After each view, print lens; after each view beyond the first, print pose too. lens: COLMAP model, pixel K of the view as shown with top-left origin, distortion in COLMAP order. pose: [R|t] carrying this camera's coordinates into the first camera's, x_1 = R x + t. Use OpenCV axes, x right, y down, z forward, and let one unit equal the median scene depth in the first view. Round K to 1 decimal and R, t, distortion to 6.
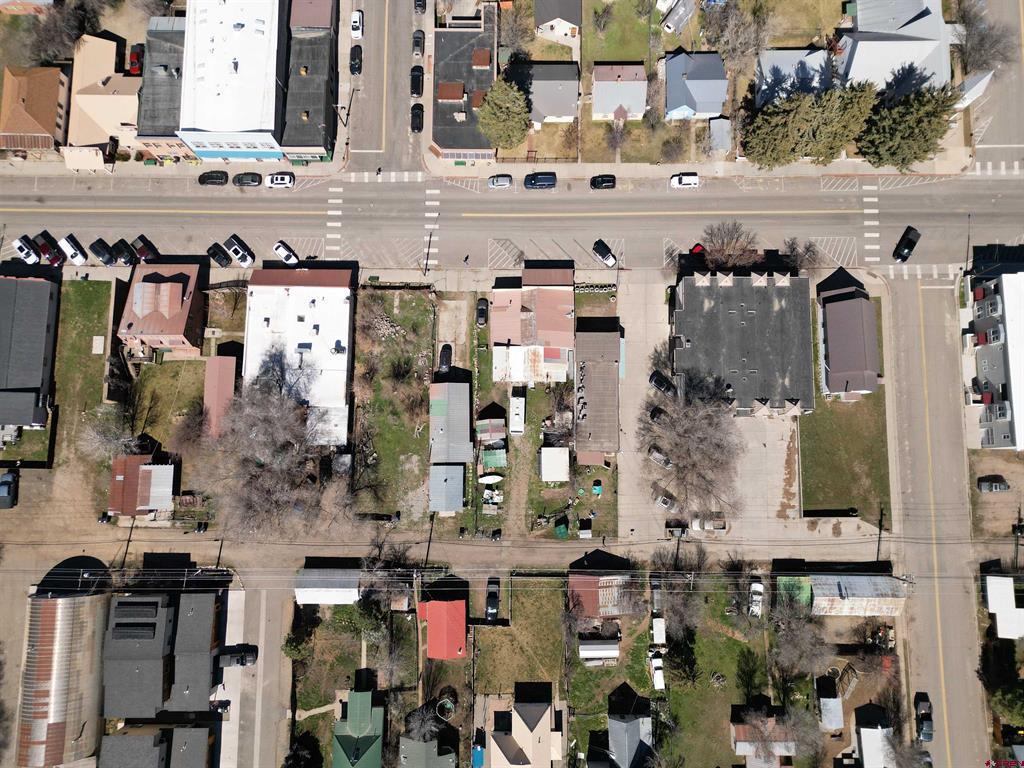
lens RADIAL K [[719.1, 0, 514.6], [0, 719.1, 388.6], [0, 0, 1]] dist [0.036657, -0.006780]
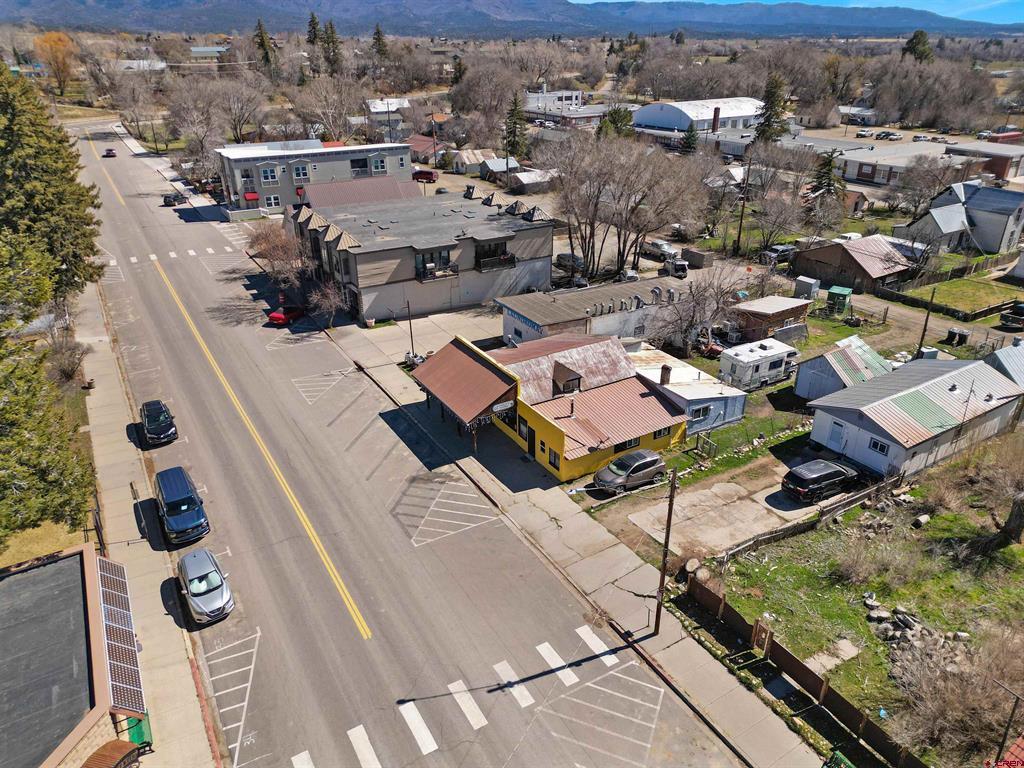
lens RADIAL K [[719.1, 0, 509.8], [0, 719.1, 384.3], [0, 0, 1]] dist [0.036657, -0.006780]
pose [[-0.515165, -0.355341, 0.779960, -0.269464], [0.852332, -0.116633, 0.509830, -0.324273], [-0.090195, 0.927432, 0.362954, 0.838119]]
